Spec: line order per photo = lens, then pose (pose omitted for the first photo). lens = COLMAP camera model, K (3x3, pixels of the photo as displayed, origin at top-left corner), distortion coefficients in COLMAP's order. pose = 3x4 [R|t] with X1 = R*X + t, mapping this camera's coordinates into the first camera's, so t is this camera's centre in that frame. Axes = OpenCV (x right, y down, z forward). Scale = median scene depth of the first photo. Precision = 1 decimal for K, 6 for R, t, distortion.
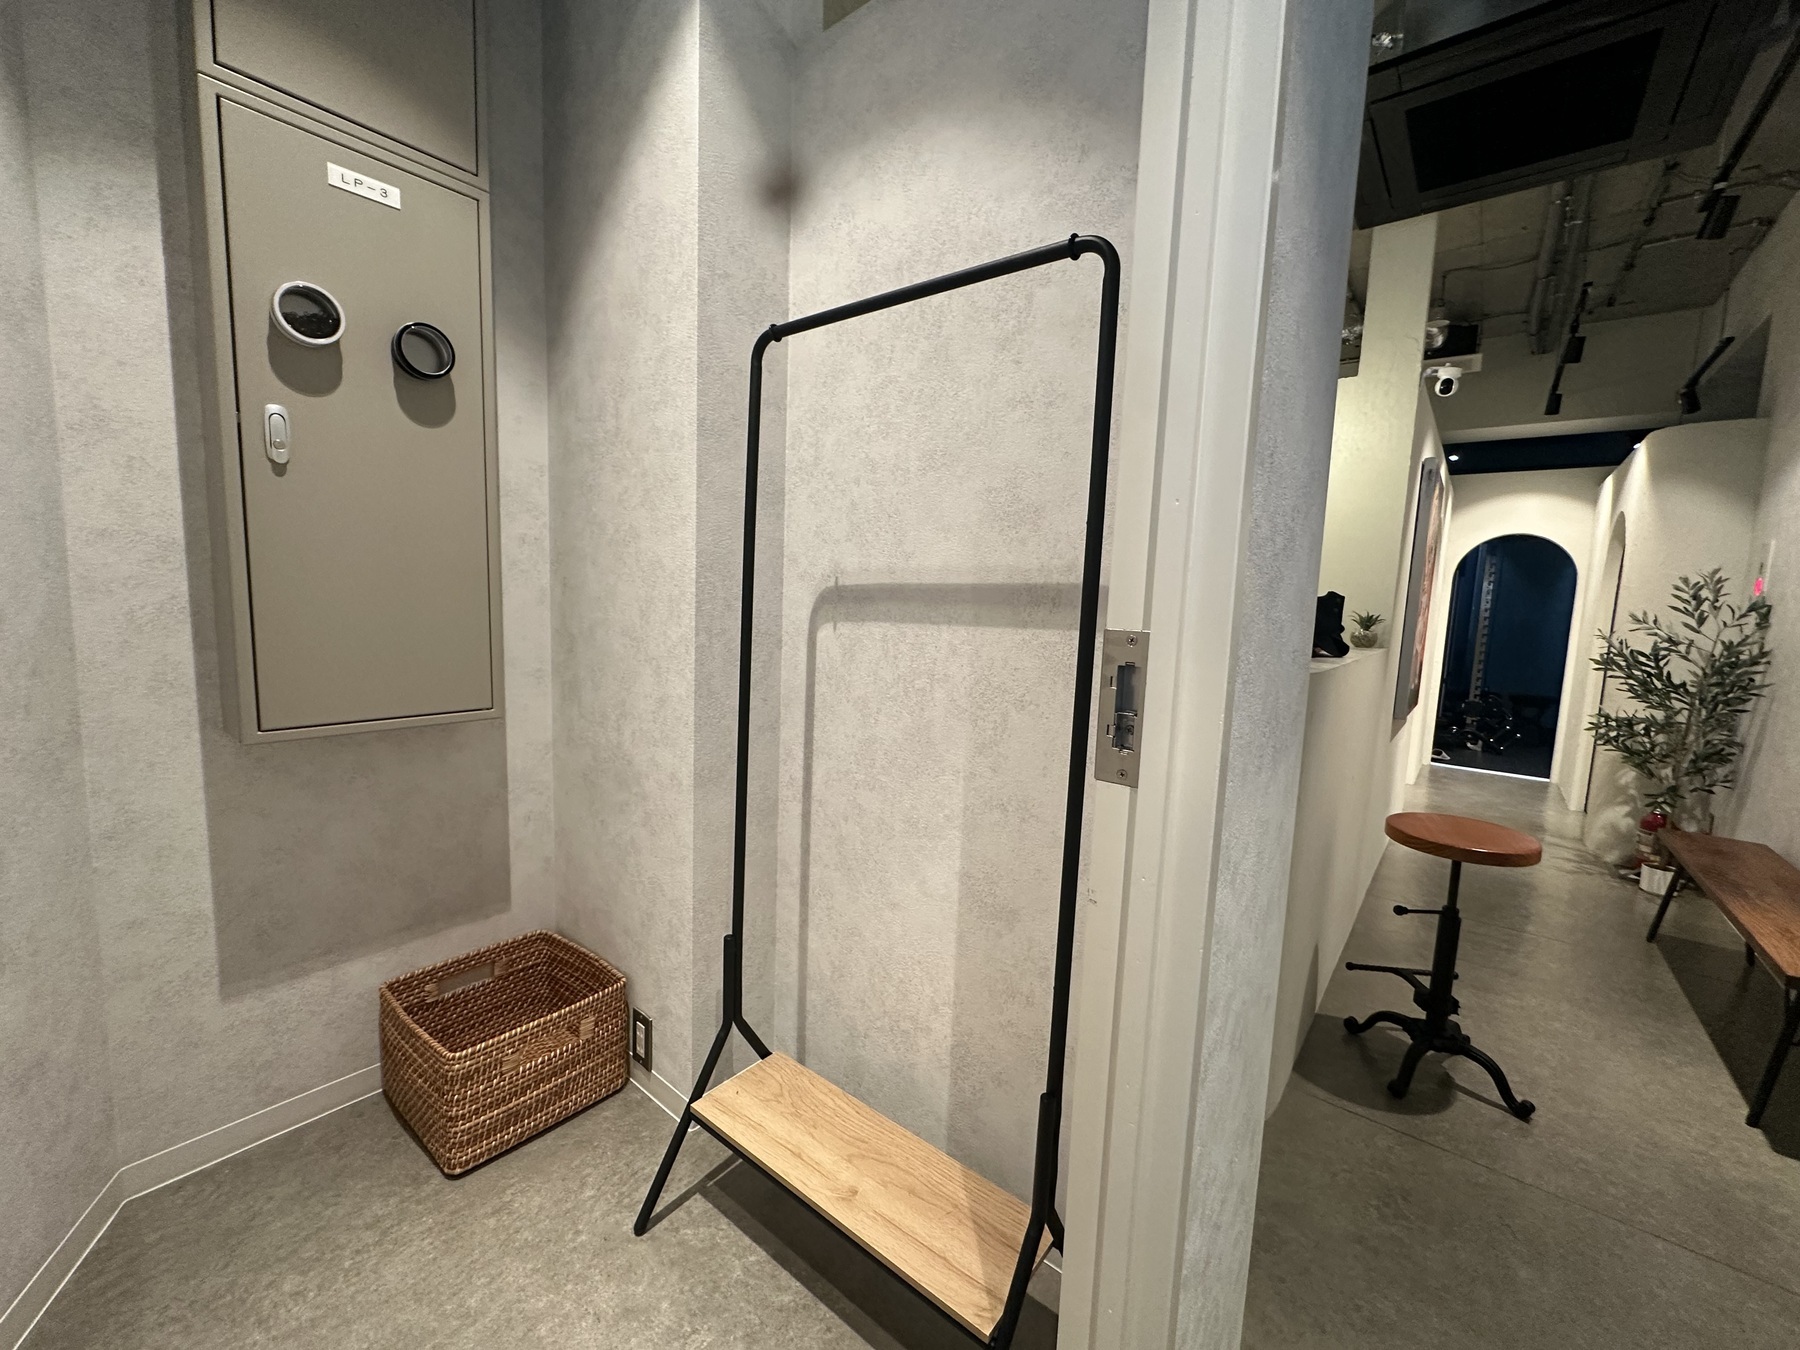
lens RADIAL K [[723.4, 0, 900.5], [0, 723.4, 671.4], [0, 0, 1]] dist [0.001049, -0.000102]
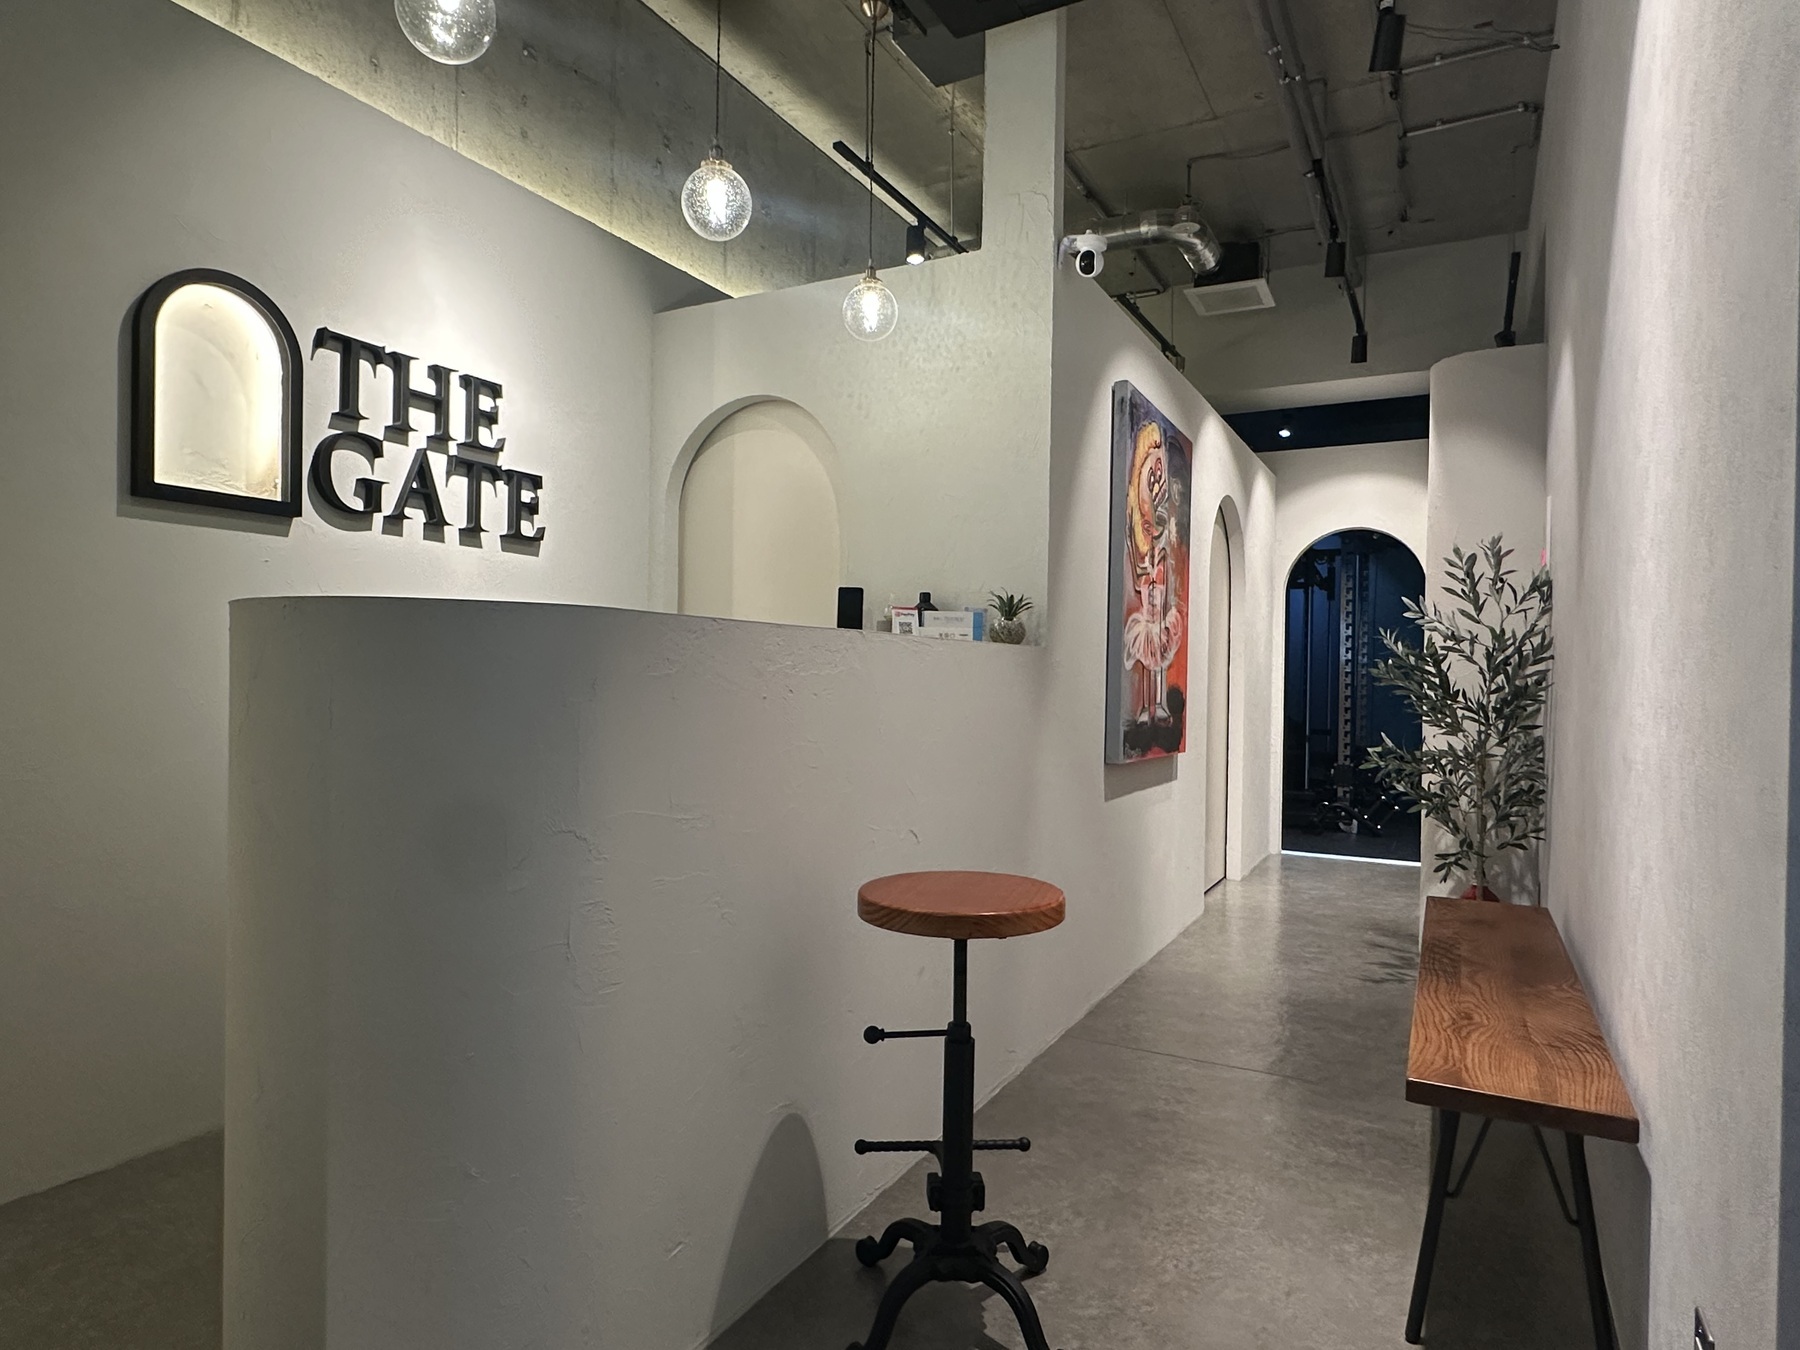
lens RADIAL K [[1053.9, 0, 899.5], [0, 1053.9, 679.4], [0, 0, 1]] dist [-0.000230, 0.001167]
pose [[0.983520, -0.023933, 0.179210, 0.346162], [0.041492, 0.994623, -0.094883, 0.077385], [-0.175975, 0.100755, 0.979225, 0.082167]]
